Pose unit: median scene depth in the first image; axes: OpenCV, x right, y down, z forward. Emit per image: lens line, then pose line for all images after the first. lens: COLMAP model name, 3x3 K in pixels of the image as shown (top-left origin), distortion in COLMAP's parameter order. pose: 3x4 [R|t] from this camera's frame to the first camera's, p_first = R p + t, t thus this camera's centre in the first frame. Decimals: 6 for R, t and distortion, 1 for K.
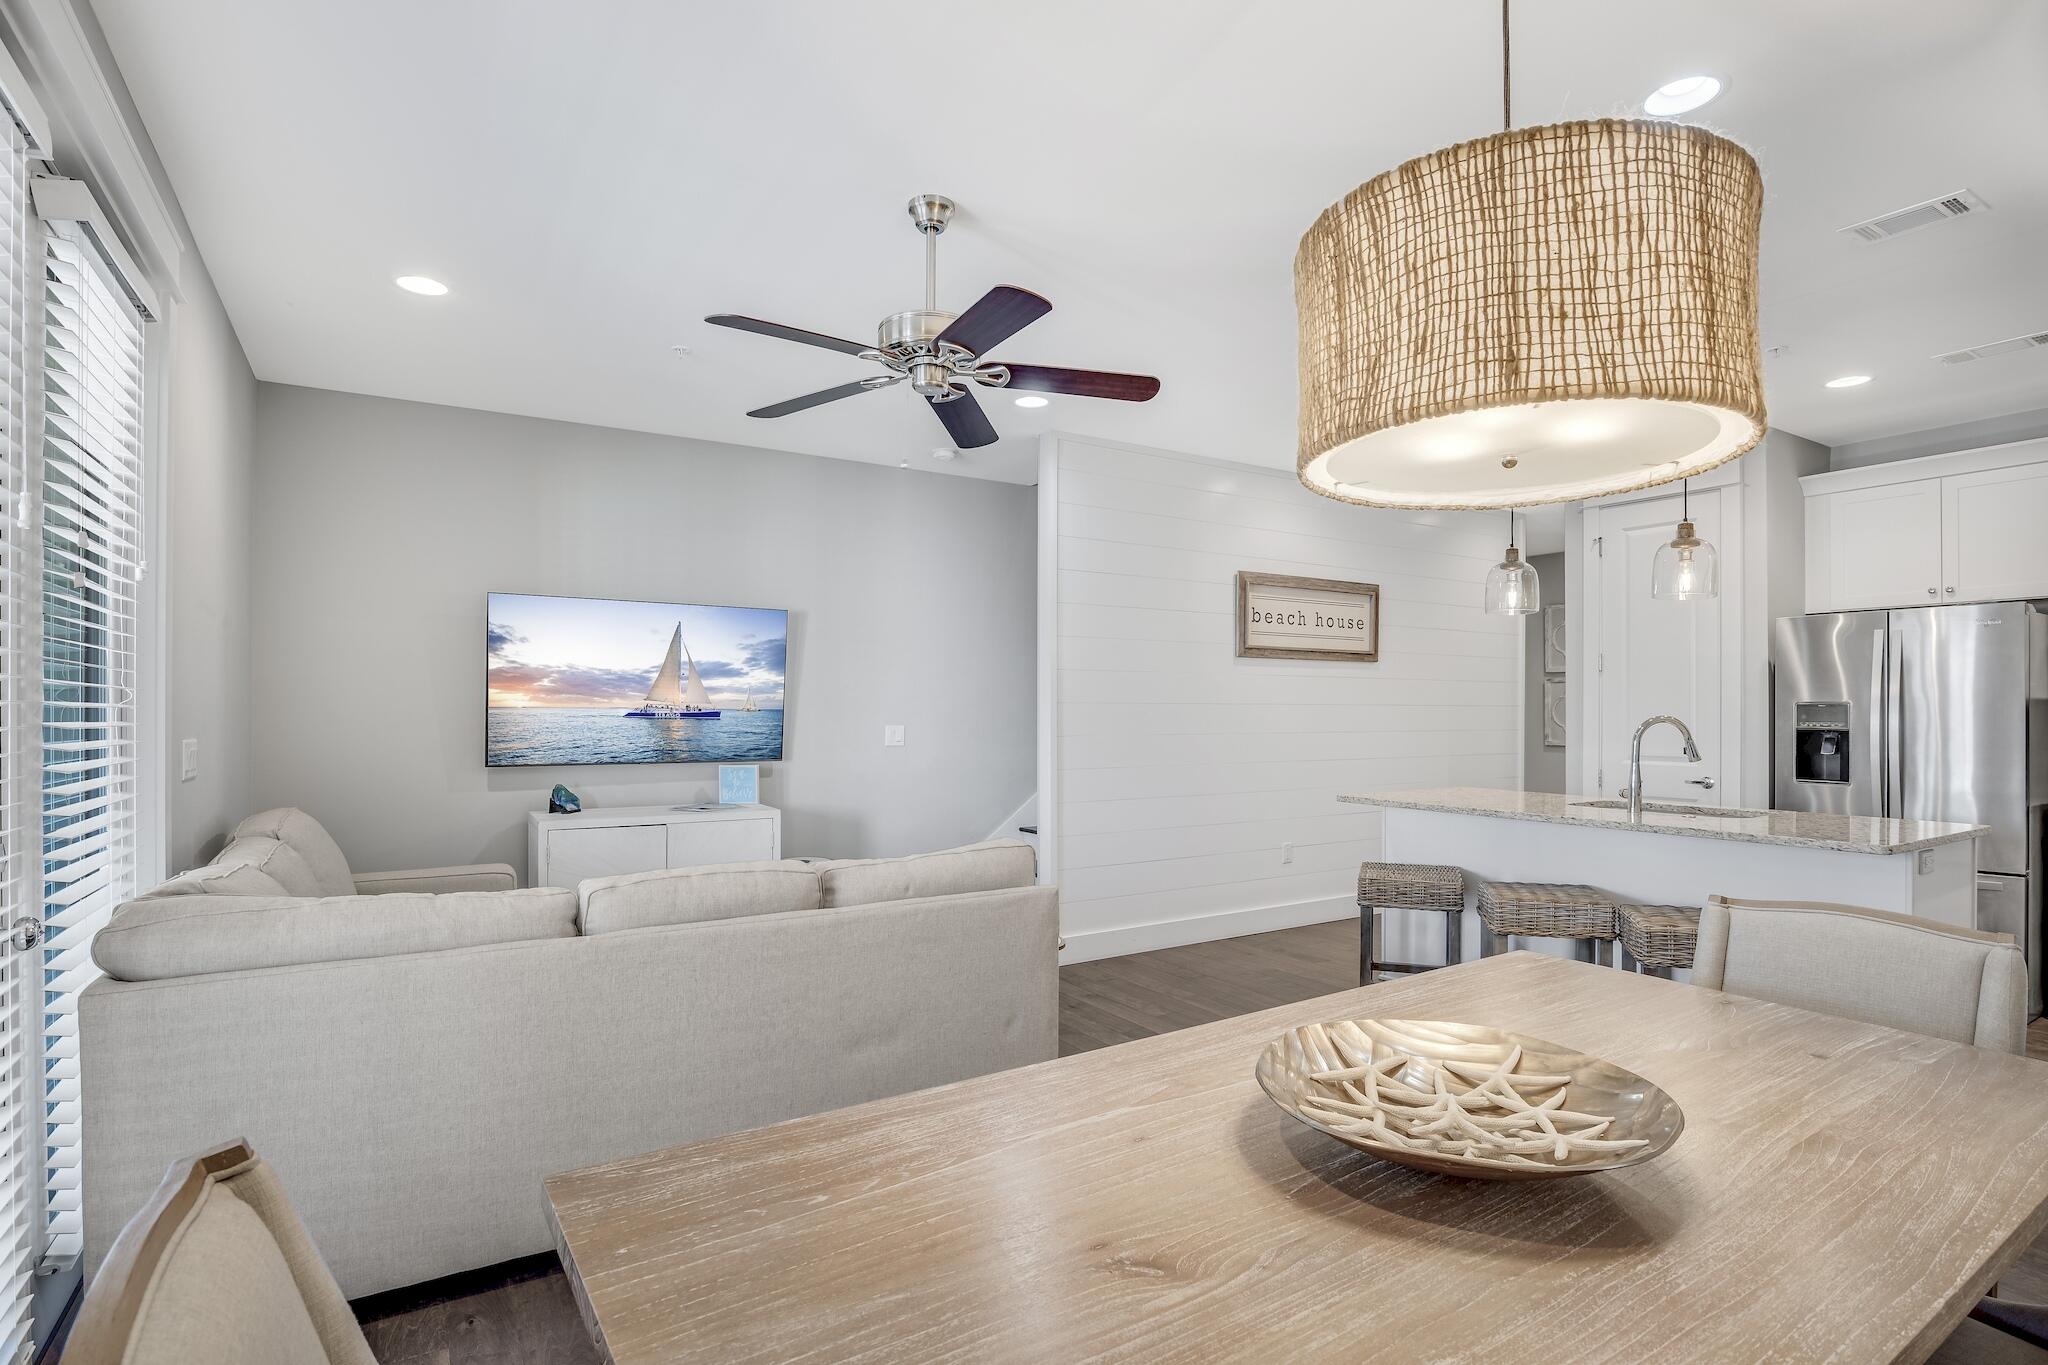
lens RADIAL K [[1010.8, 0, 1021.2], [0, 1010.8, 704.3], [0, 0, 1]] dist [-0.019056, -0.001166]
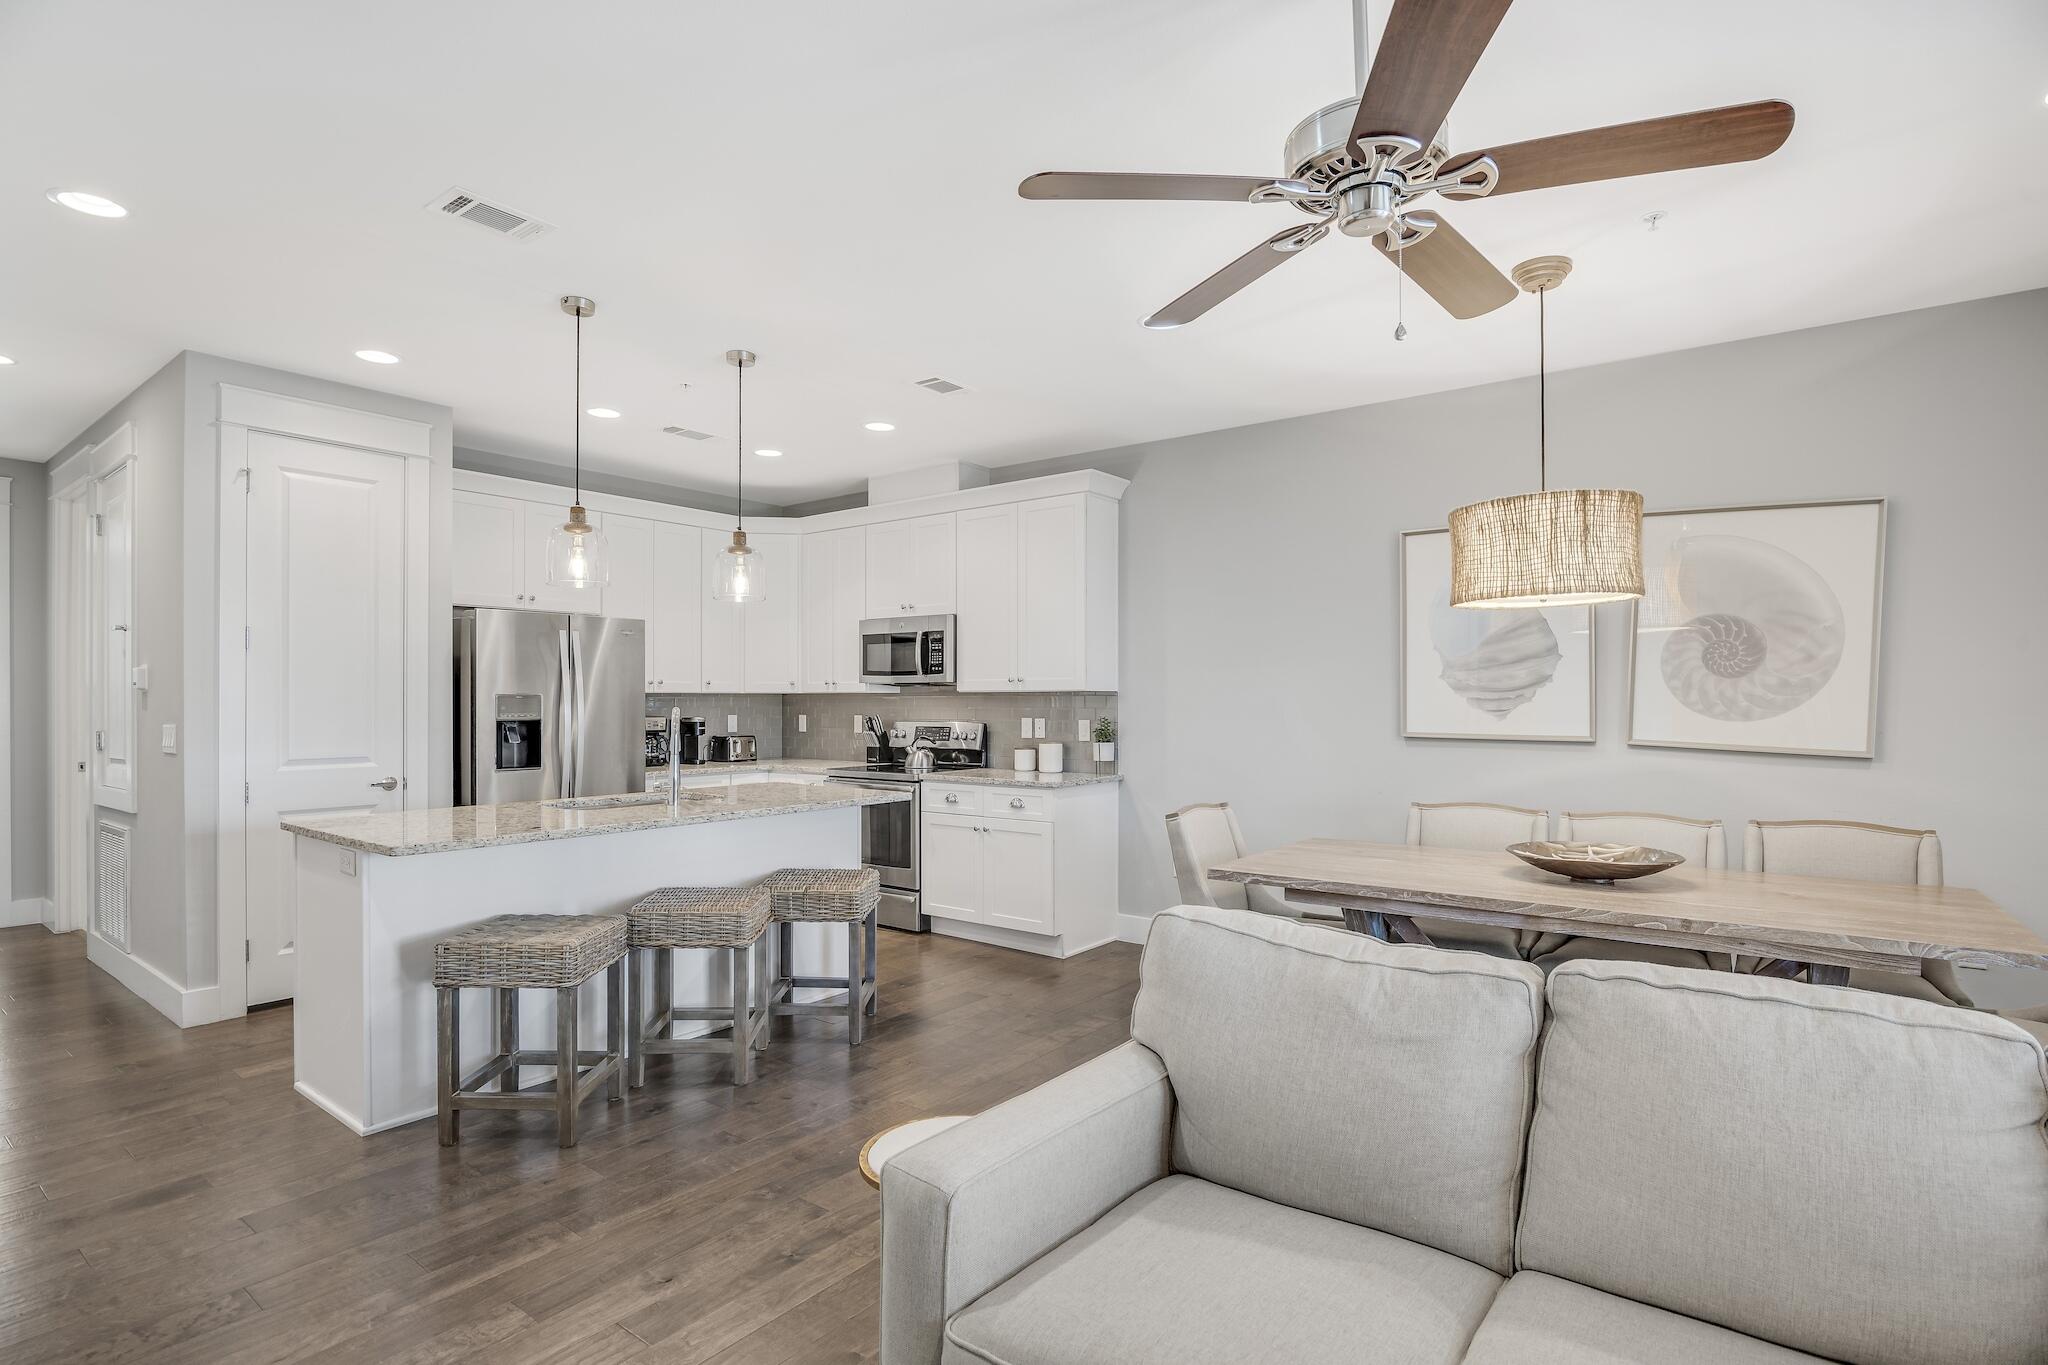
lens RADIAL K [[1010.8, 0, 1020.4], [0, 1010.8, 698.3], [0, 0, 1]] dist [-0.019056, -0.001166]
pose [[-0.349668, -0.002773, 0.936870, -0.335229], [-0.004895, 0.999987, 0.001132, -0.001642], [-0.936861, -0.004191, -0.349677, 0.792807]]
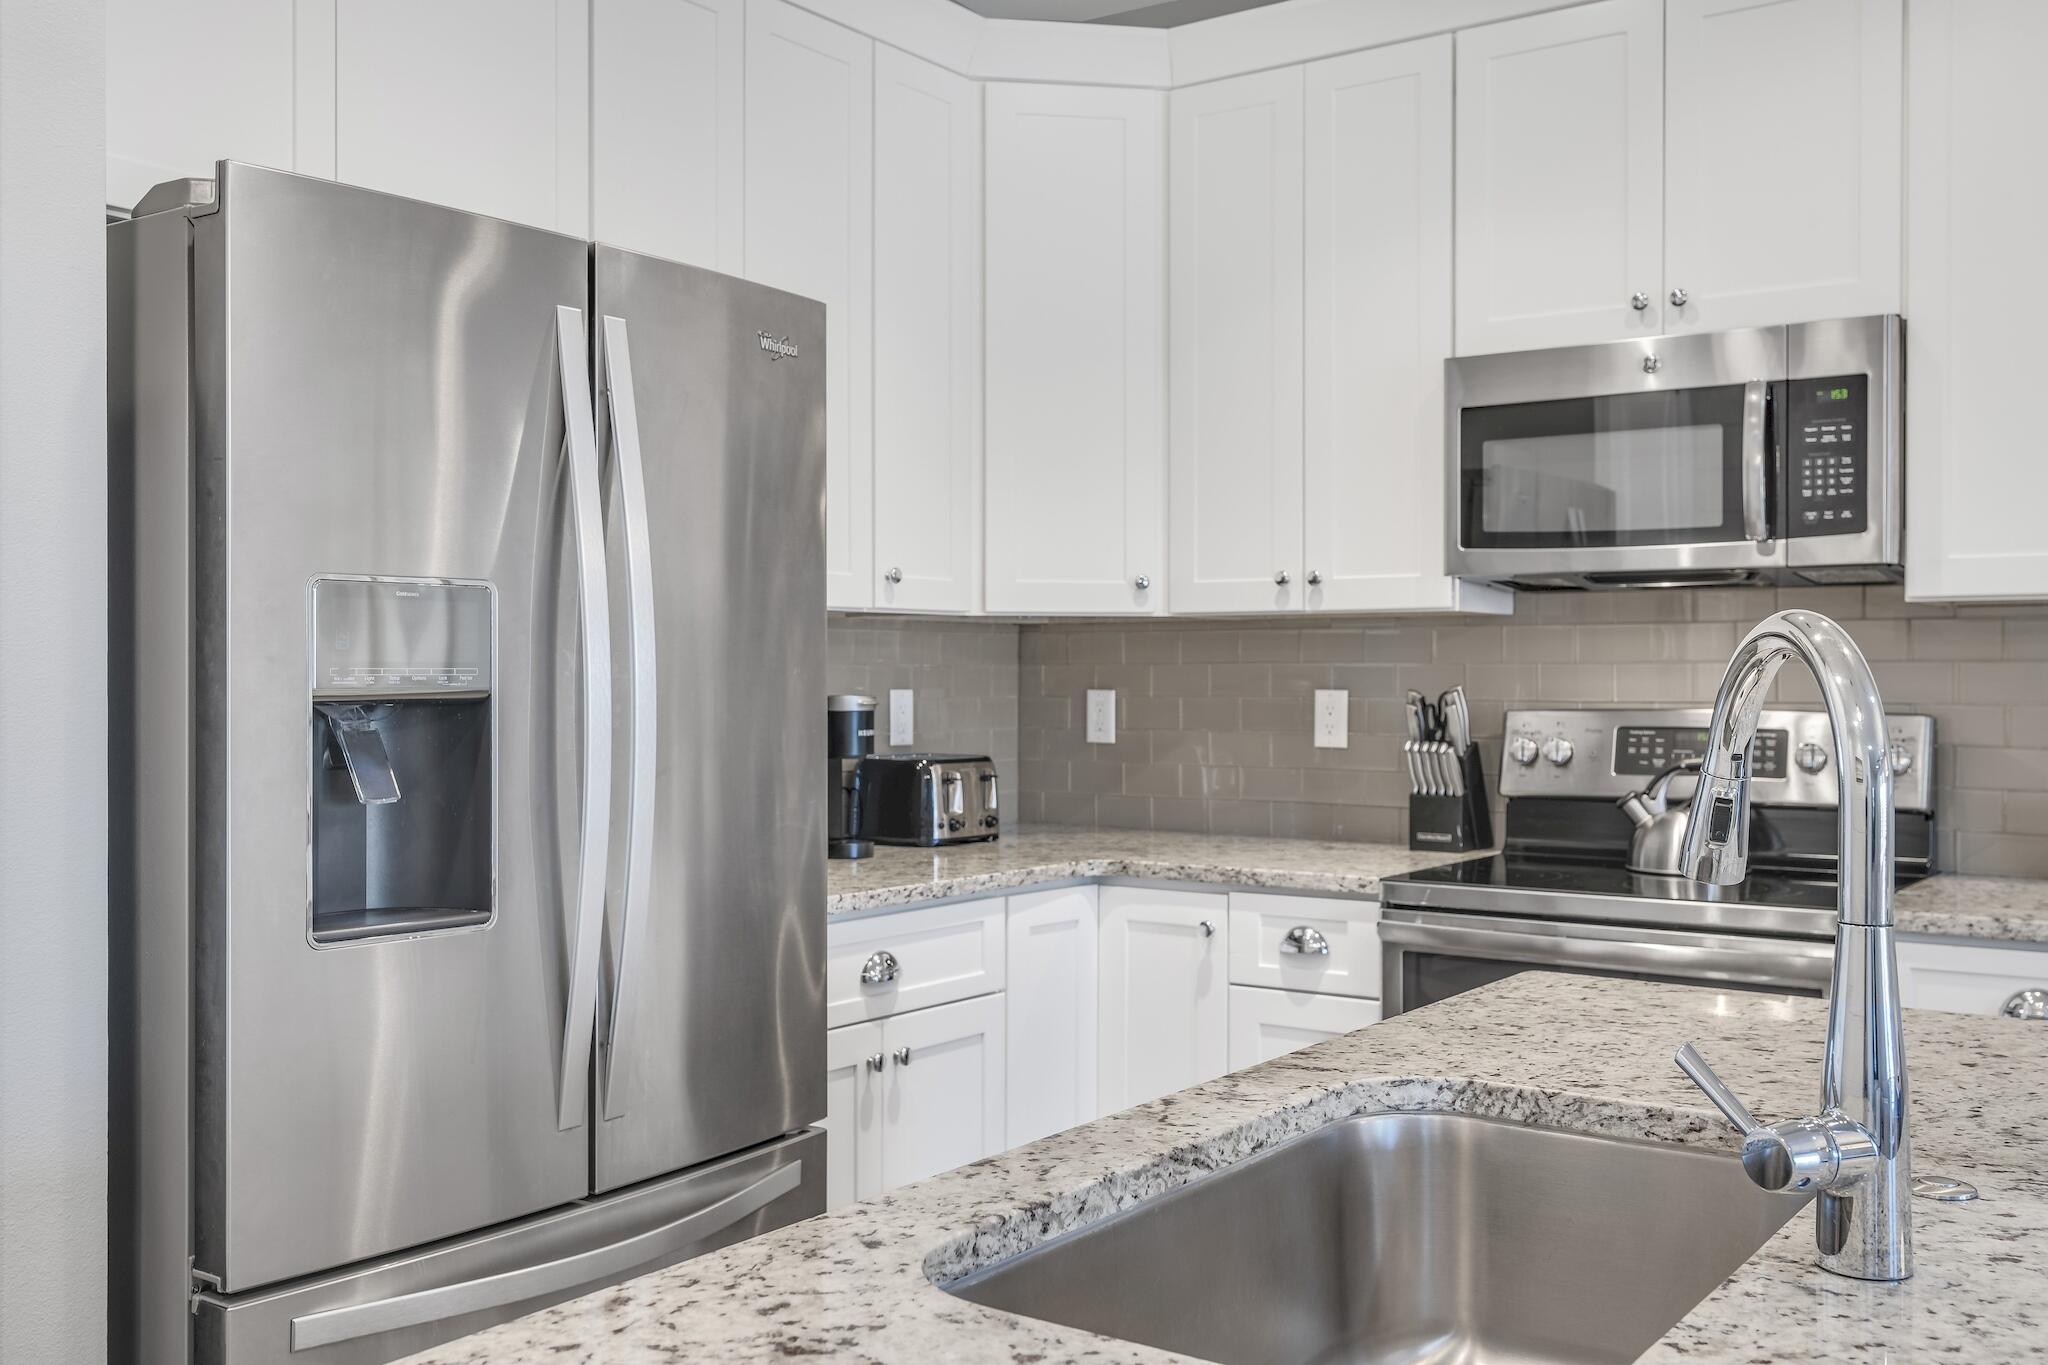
lens RADIAL K [[1925.4, 0, 1029.7], [0, 1925.4, 674.3], [0, 0, 1]] dist [0.015864, 0.000000]
pose [[-0.391611, -0.005904, 0.920112, 0.315586], [-0.006596, 0.999972, 0.003609, 0.014985], [-0.920107, -0.004655, -0.391639, 0.941733]]
